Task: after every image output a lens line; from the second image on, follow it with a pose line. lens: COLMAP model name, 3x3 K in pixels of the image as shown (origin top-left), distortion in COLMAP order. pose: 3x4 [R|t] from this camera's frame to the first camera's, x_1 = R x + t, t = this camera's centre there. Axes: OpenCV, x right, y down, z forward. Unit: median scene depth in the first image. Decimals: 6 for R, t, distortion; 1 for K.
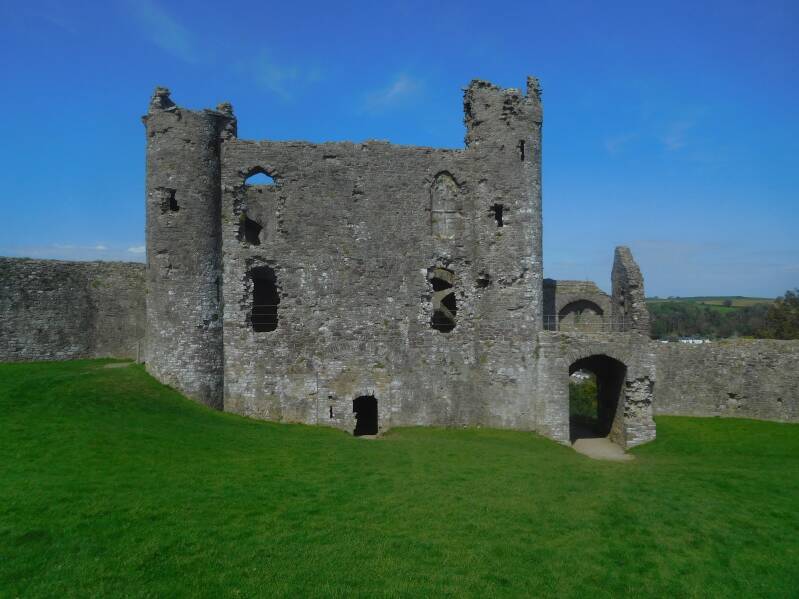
lens RADIAL K [[618.6, 0, 398.1], [0, 618.6, 295.2], [0, 0, 1]] dist [0.038752, -0.022062]
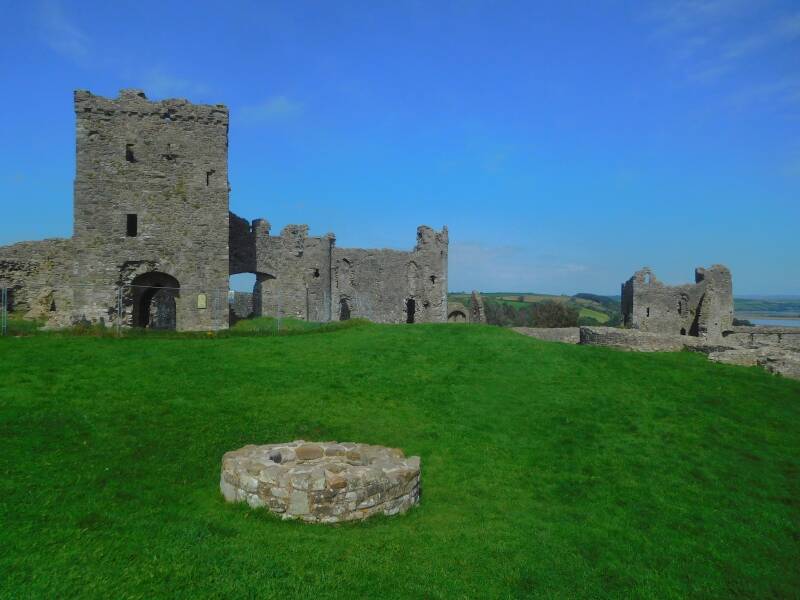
lens RADIAL K [[619.4, 0, 400.6], [0, 619.4, 303.4], [0, 0, 1]] dist [0.038752, -0.022062]
pose [[0.957322, 0.012717, 0.288744, -0.708396], [-0.020729, 0.999480, 0.024707, -0.089457], [-0.288279, -0.029638, 0.957088, -1.432857]]
